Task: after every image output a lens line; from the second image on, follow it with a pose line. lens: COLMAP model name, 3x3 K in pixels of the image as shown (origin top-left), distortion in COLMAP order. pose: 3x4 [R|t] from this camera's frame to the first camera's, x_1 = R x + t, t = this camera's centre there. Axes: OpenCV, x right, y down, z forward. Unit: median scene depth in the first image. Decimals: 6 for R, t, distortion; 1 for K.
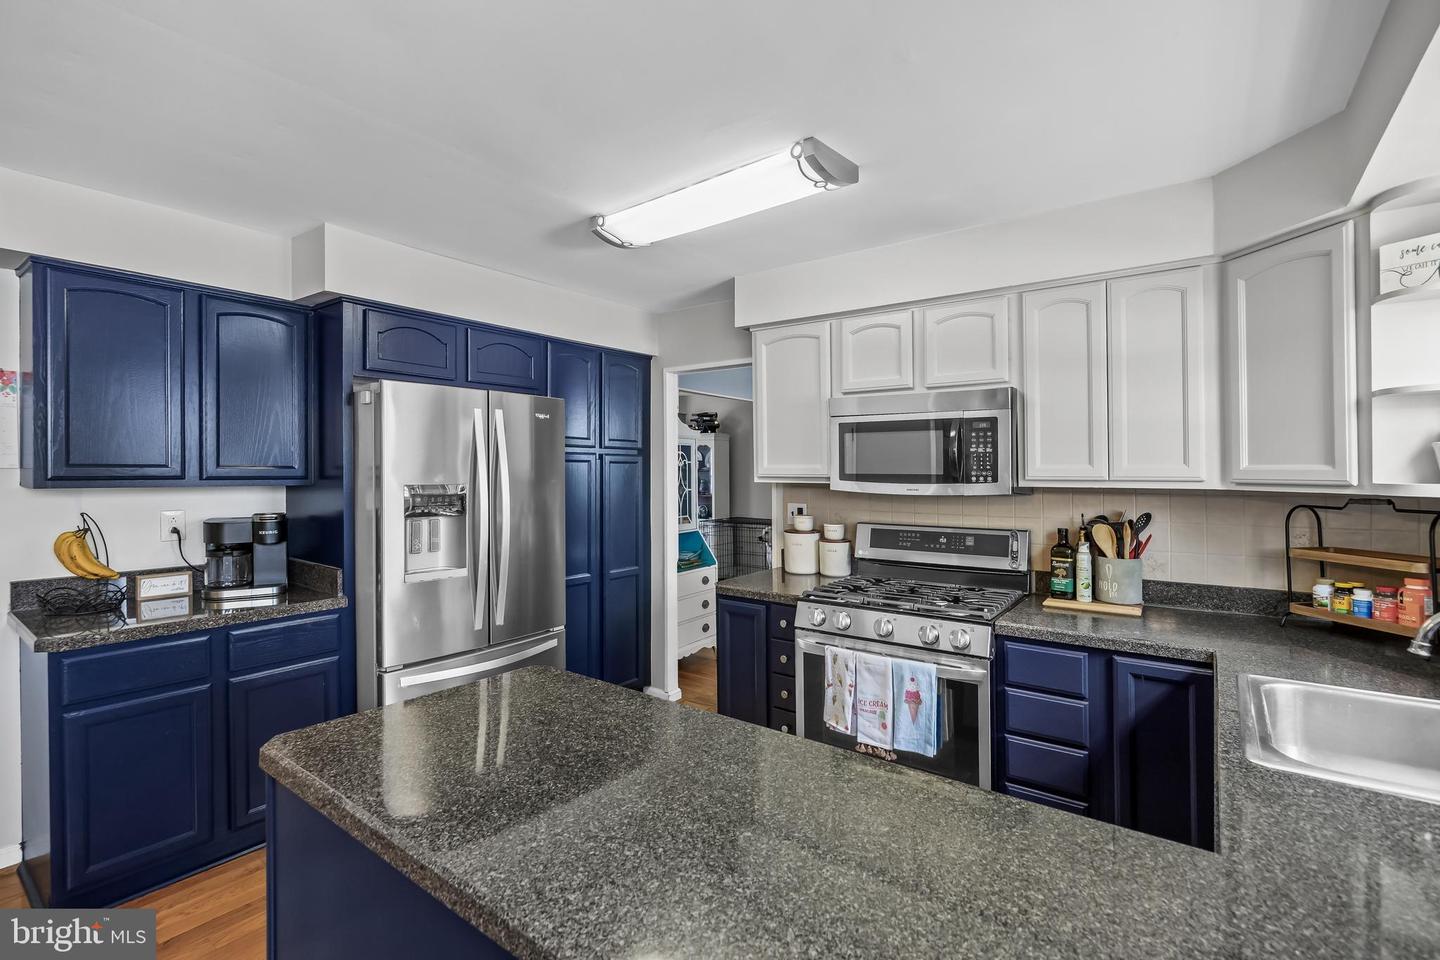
lens RADIAL K [[673.7, 0, 721.1], [0, 673.7, 472.6], [0, 0, 1]] dist [-0.003637, -0.000293]
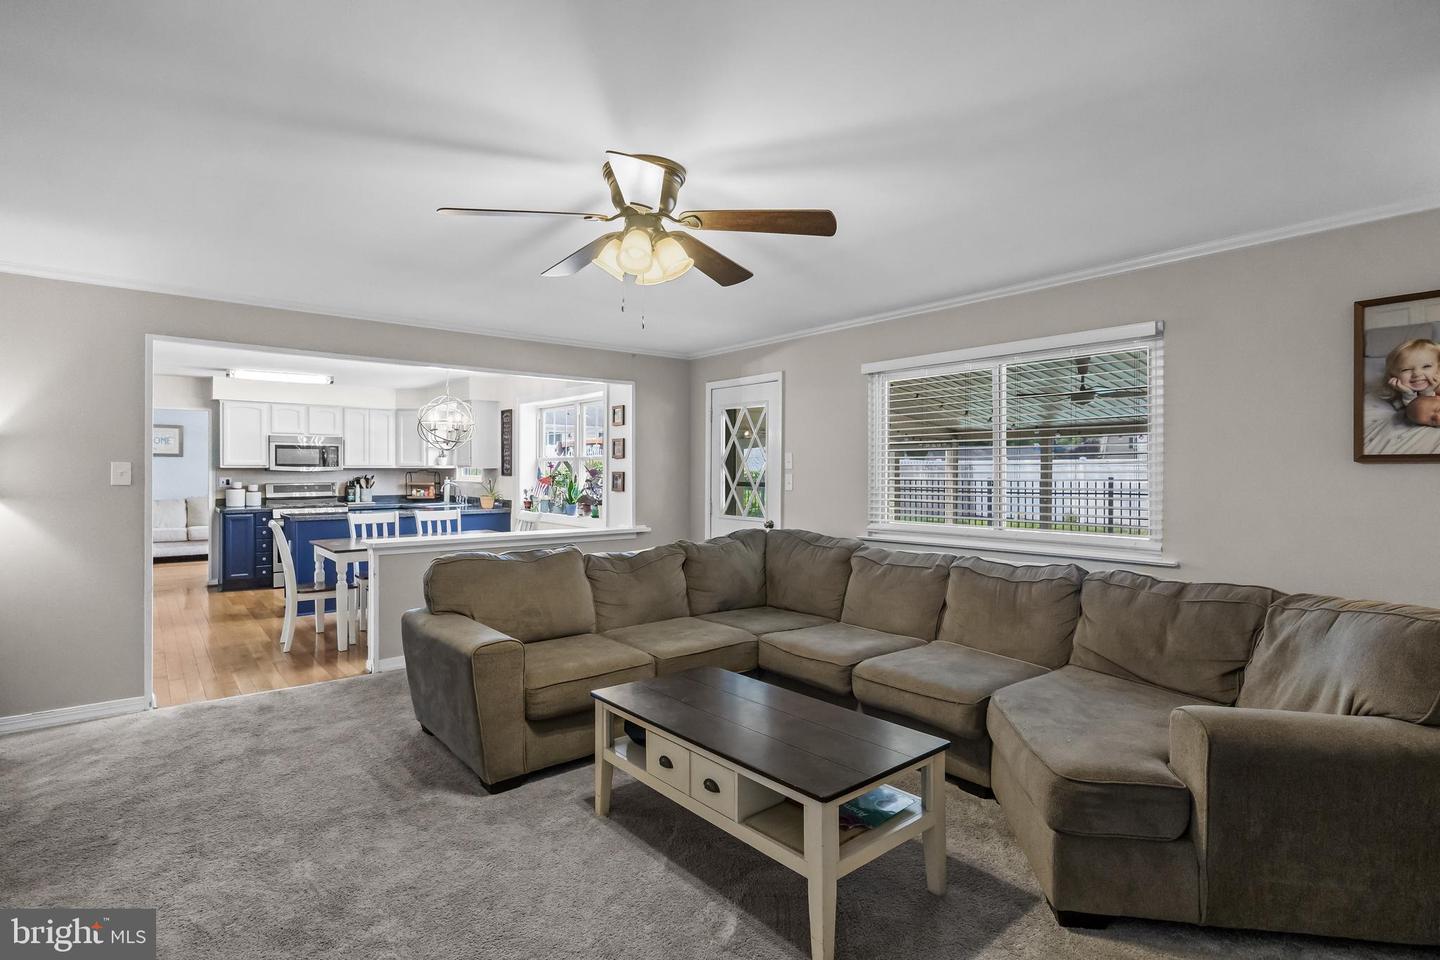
lens RADIAL K [[723.7, 0, 722.0], [0, 723.7, 471.9], [0, 0, 1]] dist [0.004753, 0.000261]
pose [[0.229874, -0.008562, 0.973183, -2.469404], [-0.001122, 0.999958, 0.009062, 0.006844], [-0.973220, -0.003175, 0.229855, -1.536718]]
